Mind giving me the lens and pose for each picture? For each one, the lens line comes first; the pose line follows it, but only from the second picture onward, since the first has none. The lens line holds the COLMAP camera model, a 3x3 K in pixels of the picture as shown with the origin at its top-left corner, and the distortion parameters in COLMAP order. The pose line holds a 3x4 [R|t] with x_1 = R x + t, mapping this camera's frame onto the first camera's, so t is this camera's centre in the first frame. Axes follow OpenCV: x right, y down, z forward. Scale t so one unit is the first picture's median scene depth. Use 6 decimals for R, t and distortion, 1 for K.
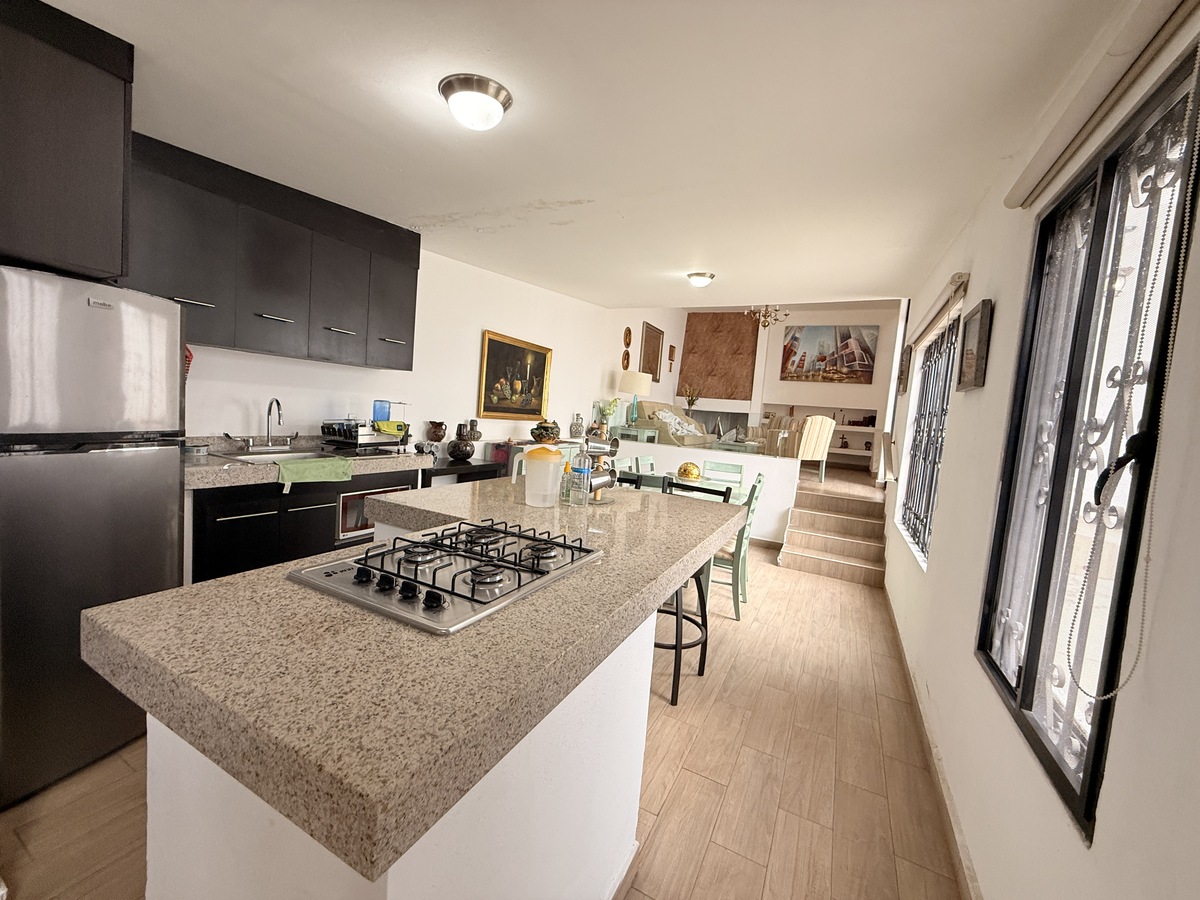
lens RADIAL K [[477.9, 0, 596.8], [0, 477.9, 448.4], [0, 0, 1]] dist [-0.001593, 0.001338]
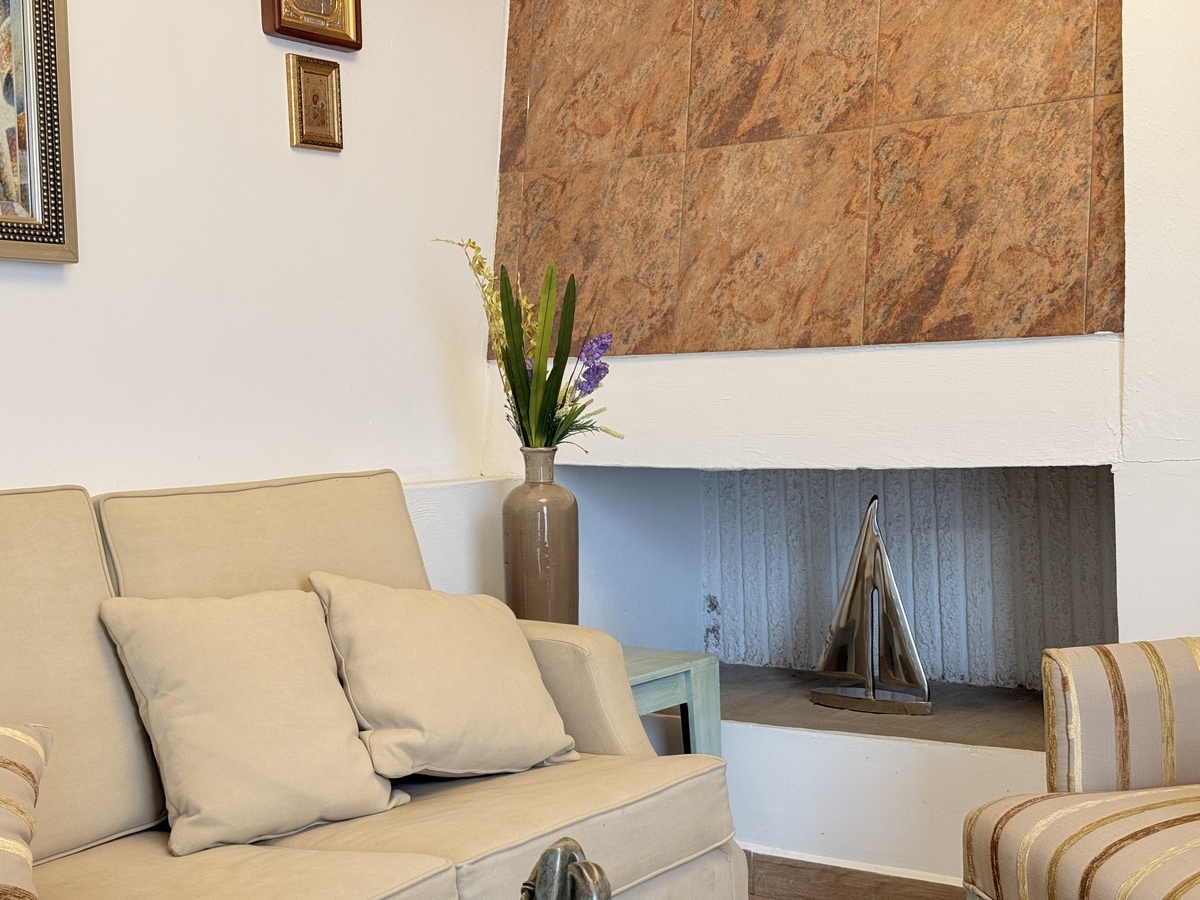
lens RADIAL K [[1668.6, 0, 601.4], [0, 1668.6, 452.9], [0, 0, 1]] dist [0.132099, 0.000000]
pose [[0.982295, -0.100927, -0.157831, 0.482540], [0.093519, 0.994168, -0.053701, -0.119508], [0.162331, 0.037990, 0.986005, 1.156148]]
